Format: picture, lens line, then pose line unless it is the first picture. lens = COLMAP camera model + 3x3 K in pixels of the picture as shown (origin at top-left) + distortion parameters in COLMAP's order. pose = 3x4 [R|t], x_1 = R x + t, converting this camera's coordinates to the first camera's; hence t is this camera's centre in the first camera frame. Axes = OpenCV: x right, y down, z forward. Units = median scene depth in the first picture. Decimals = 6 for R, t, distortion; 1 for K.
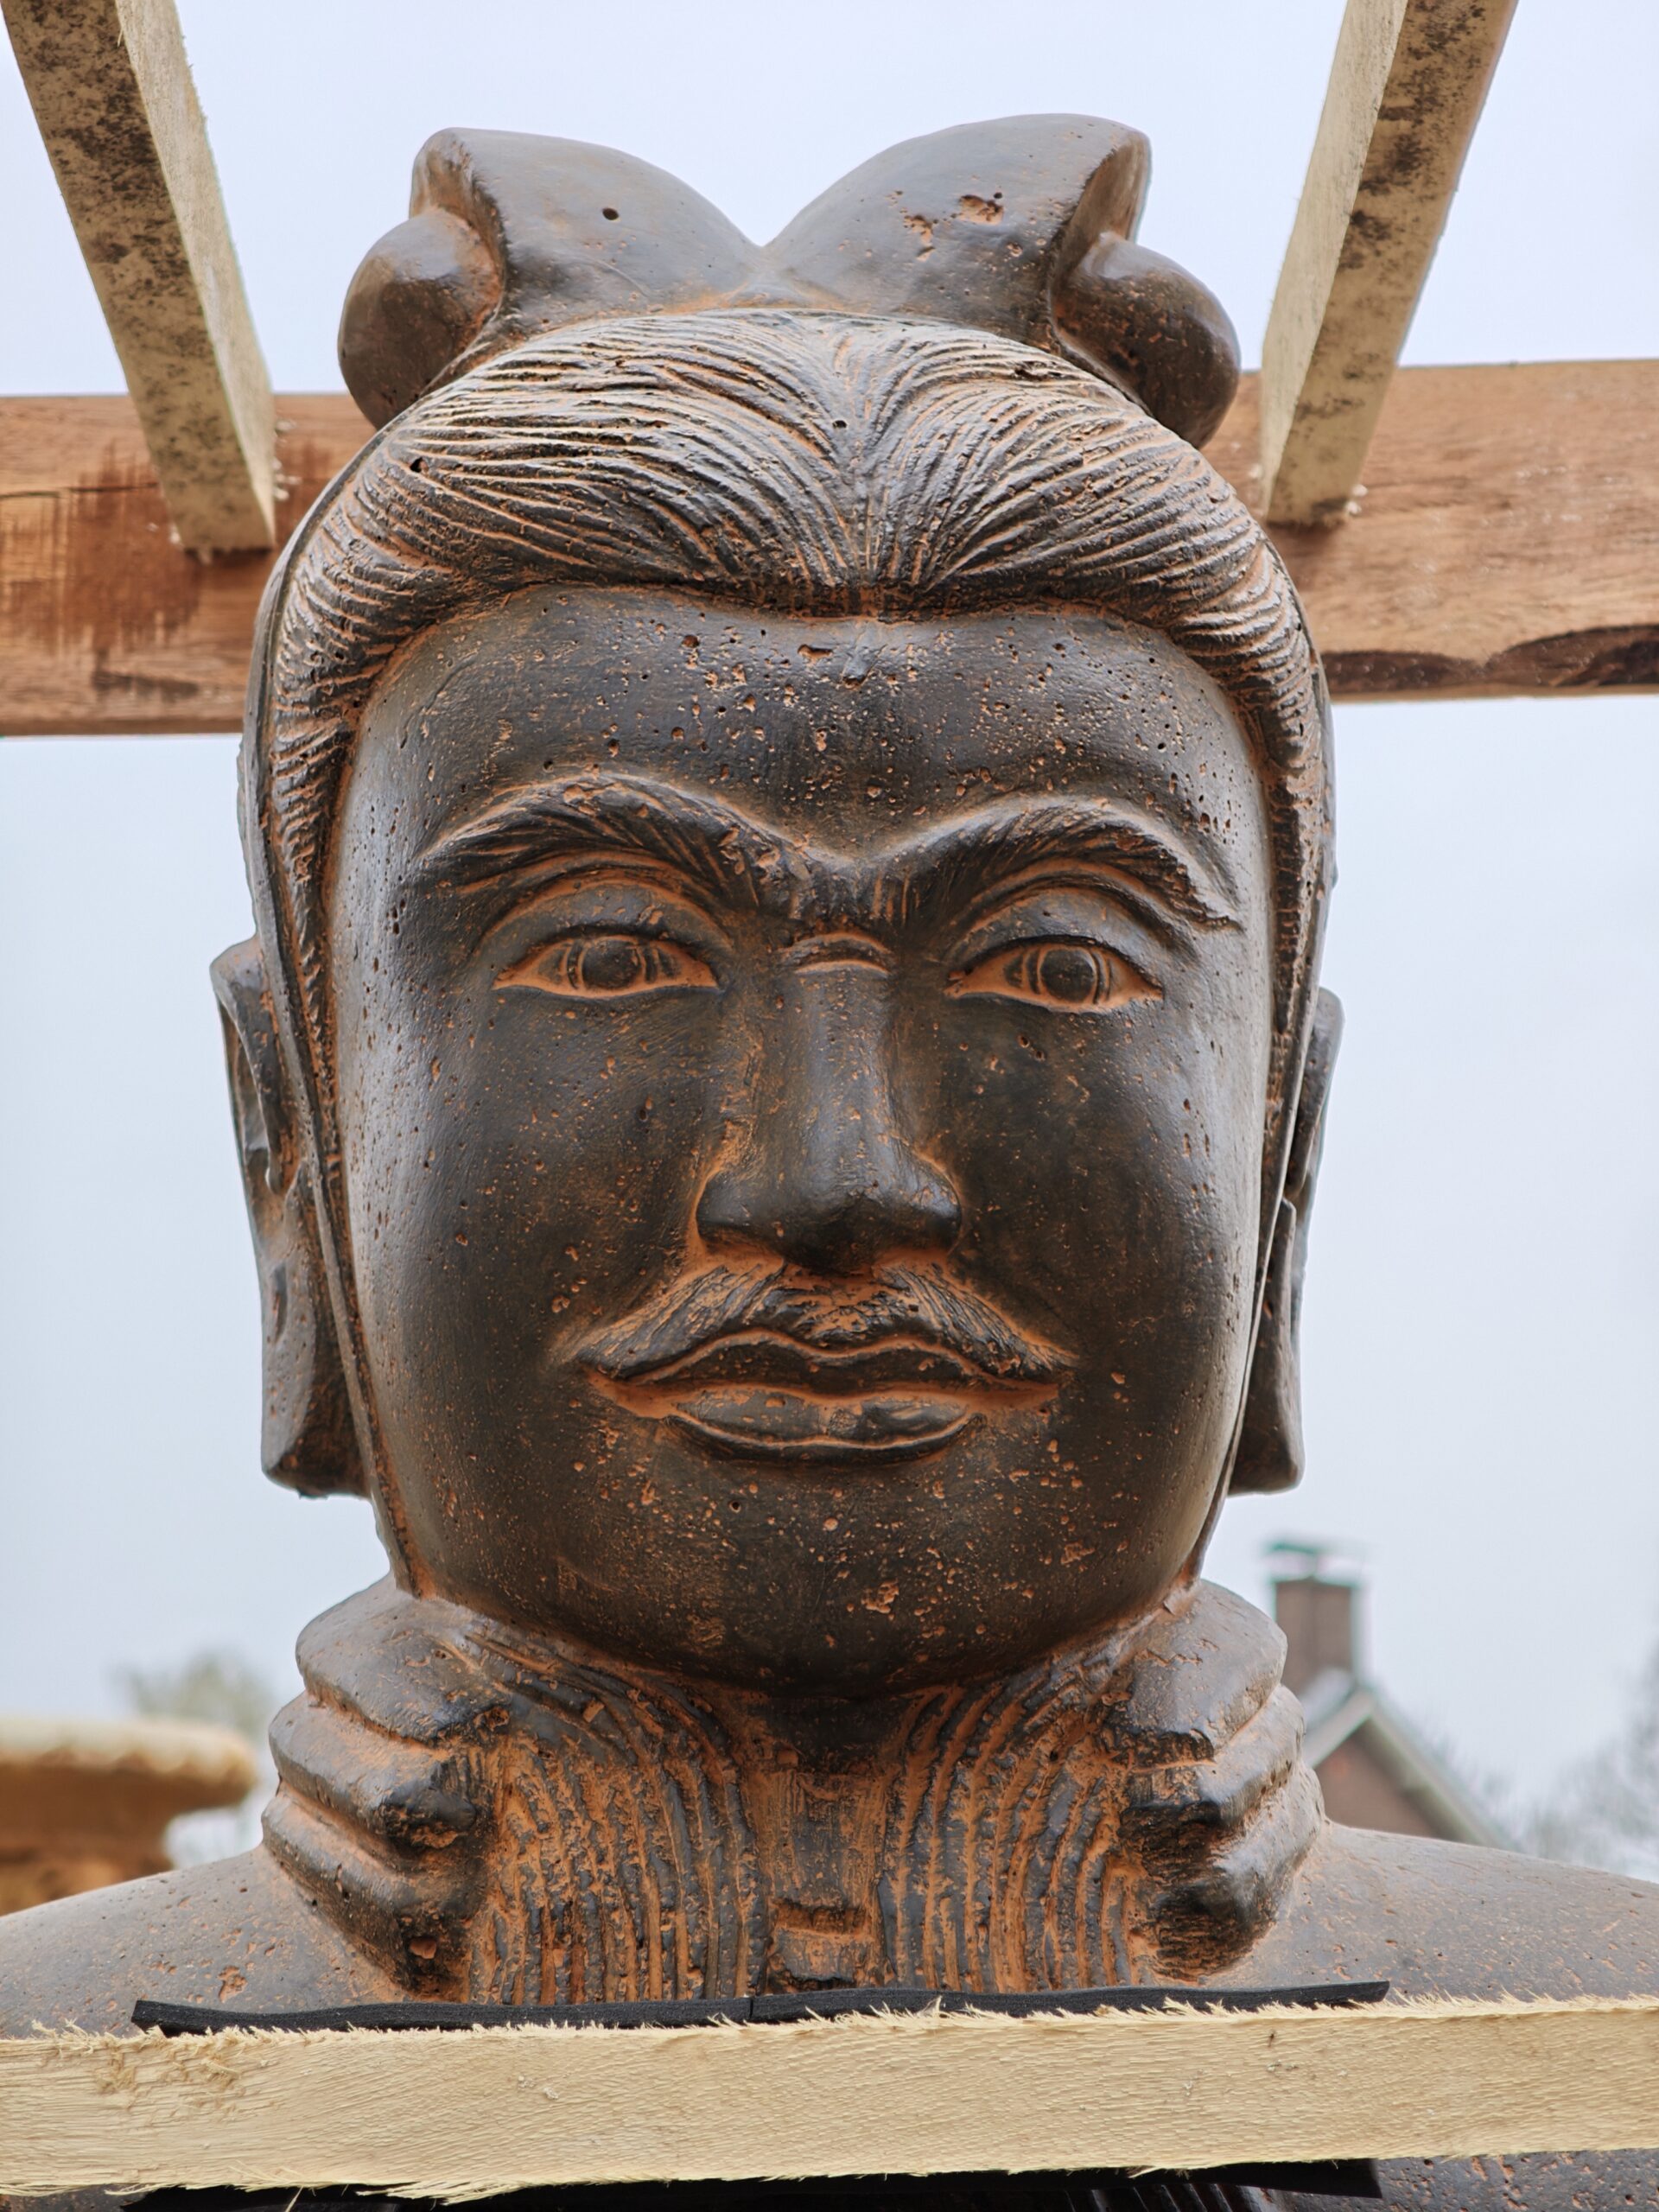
lens RADIAL K [[3966.3, 0, 829.5], [0, 3966.3, 1106.0], [0, 0, 1]] dist [0.041493, -0.039831]
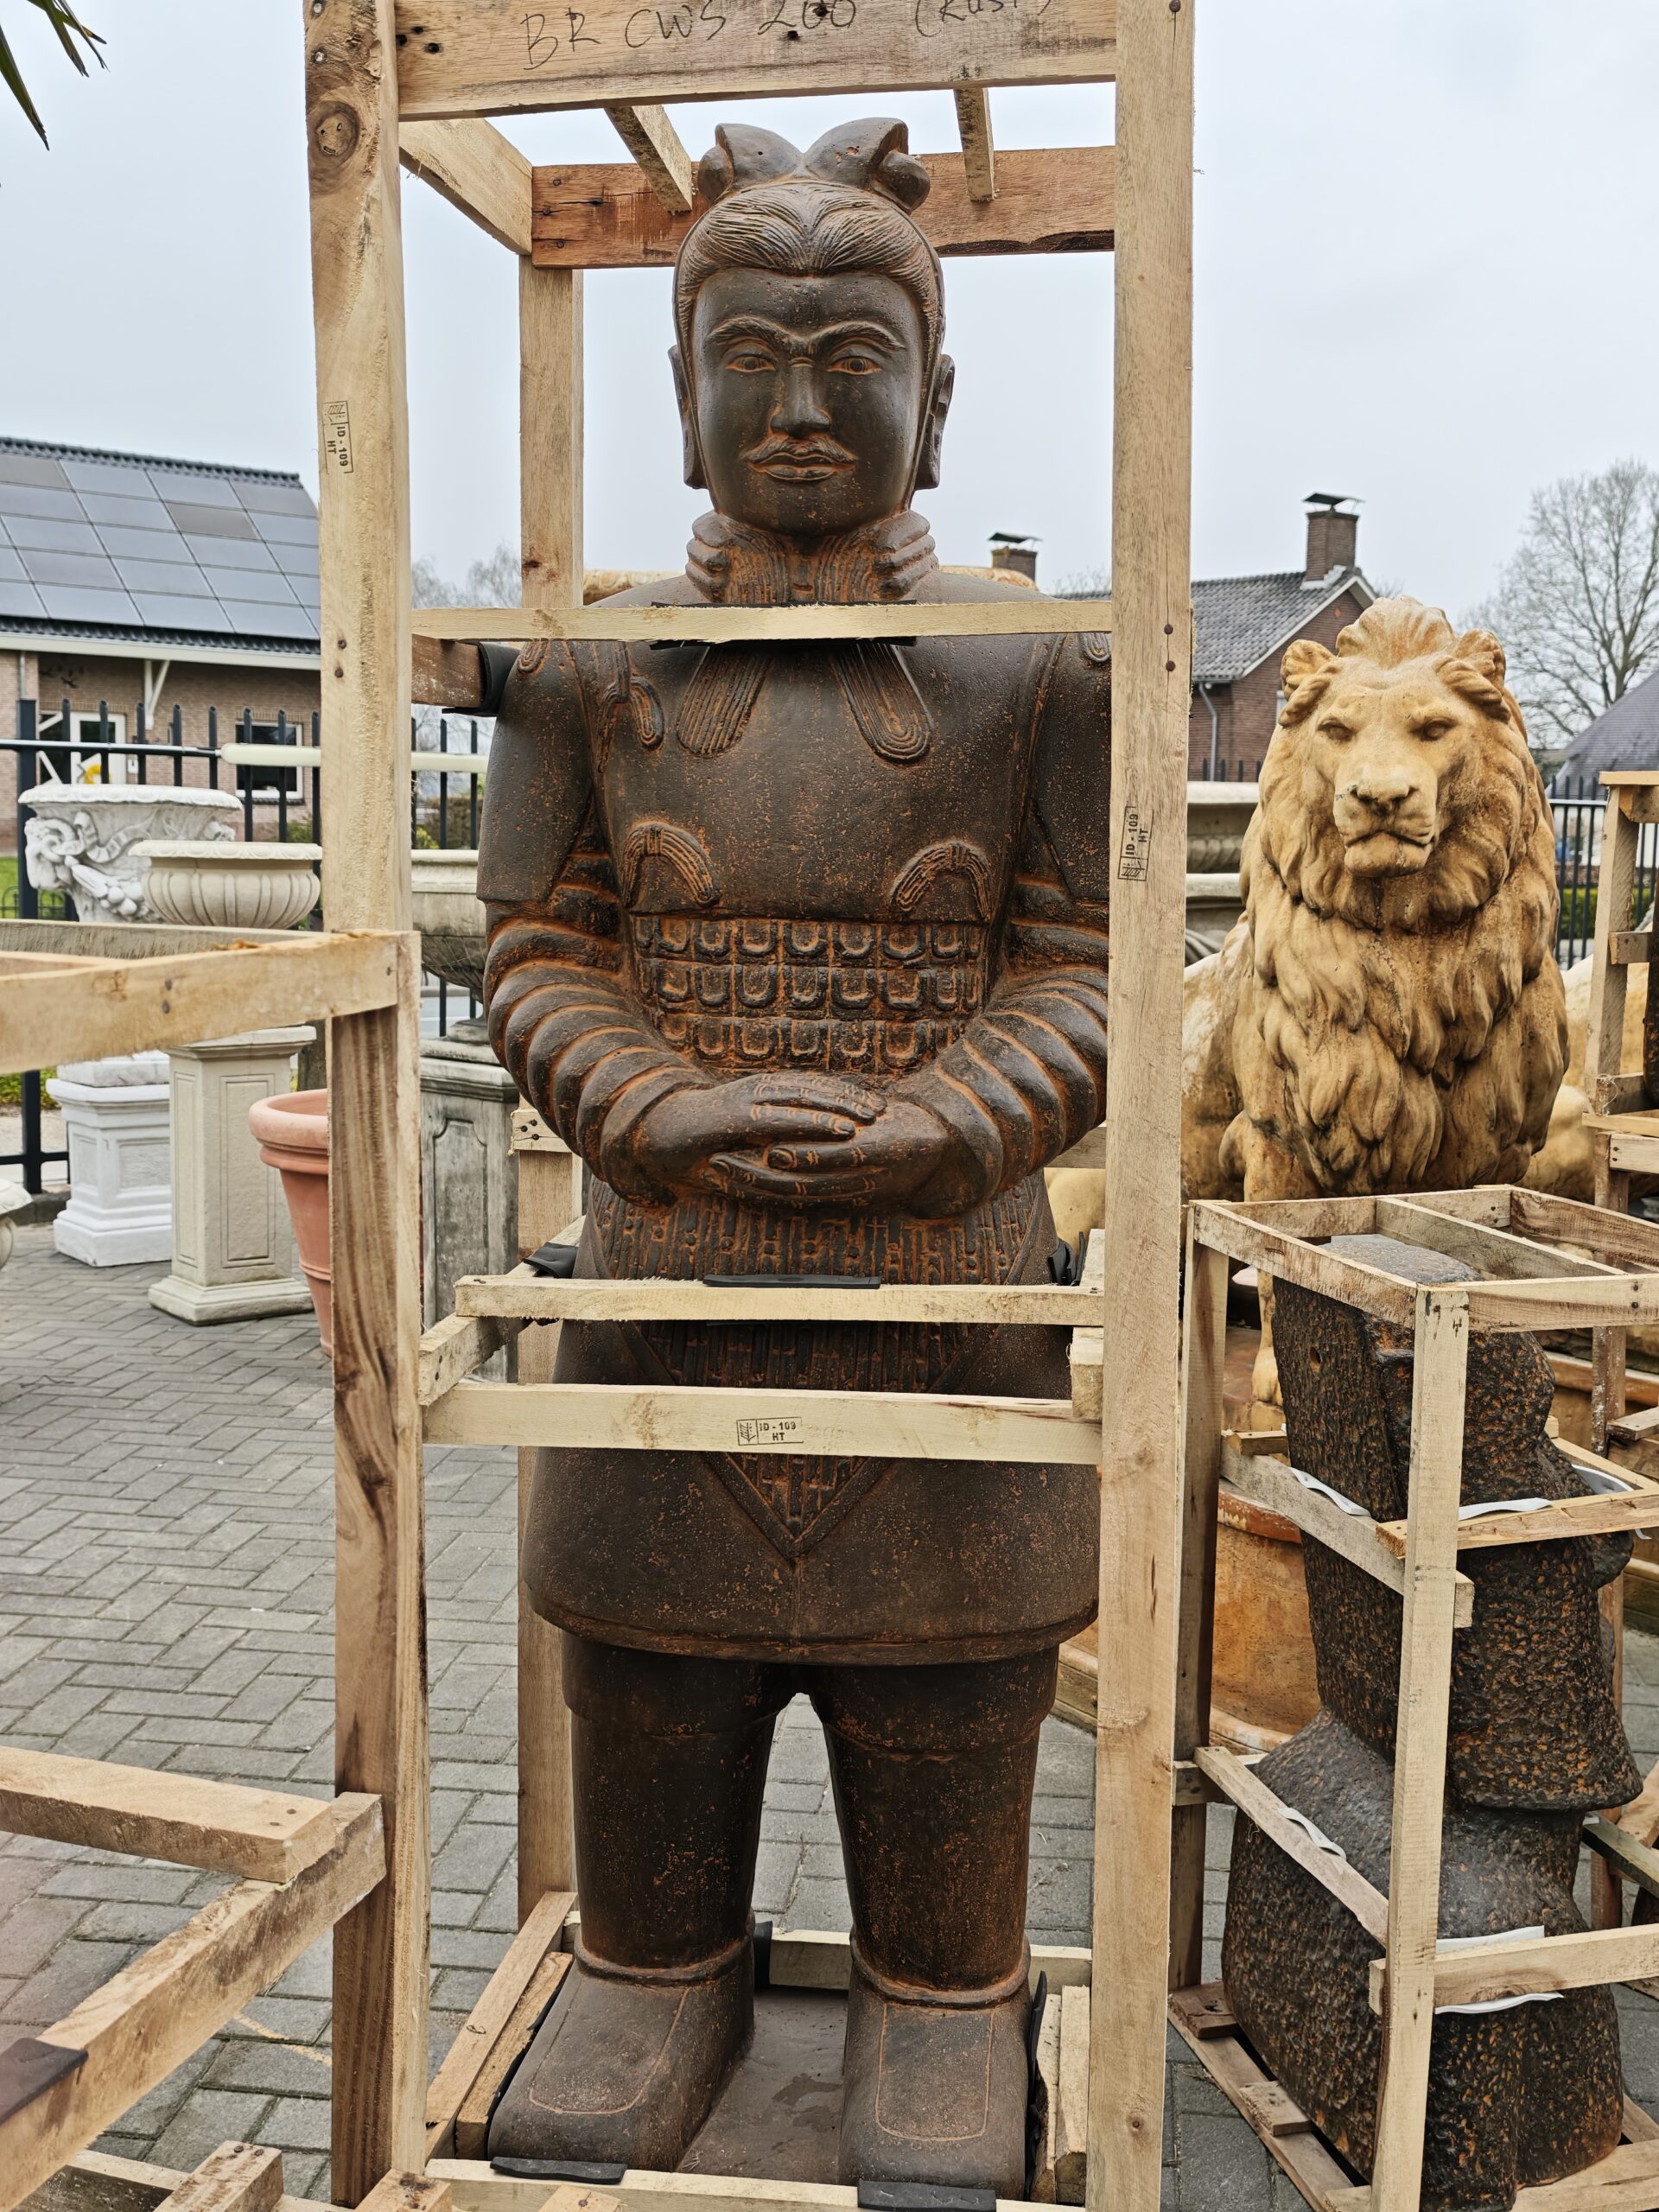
lens RADIAL K [[2250.1, 0, 829.5], [0, 2250.1, 1106.0], [0, 0, 1]] dist [0.105709, -0.517834]
pose [[0.989743, 0.041779, -0.136612, 0.387041], [0.011218, 0.930599, 0.365869, -0.177692], [0.142417, -0.363649, 0.920585, -1.502744]]
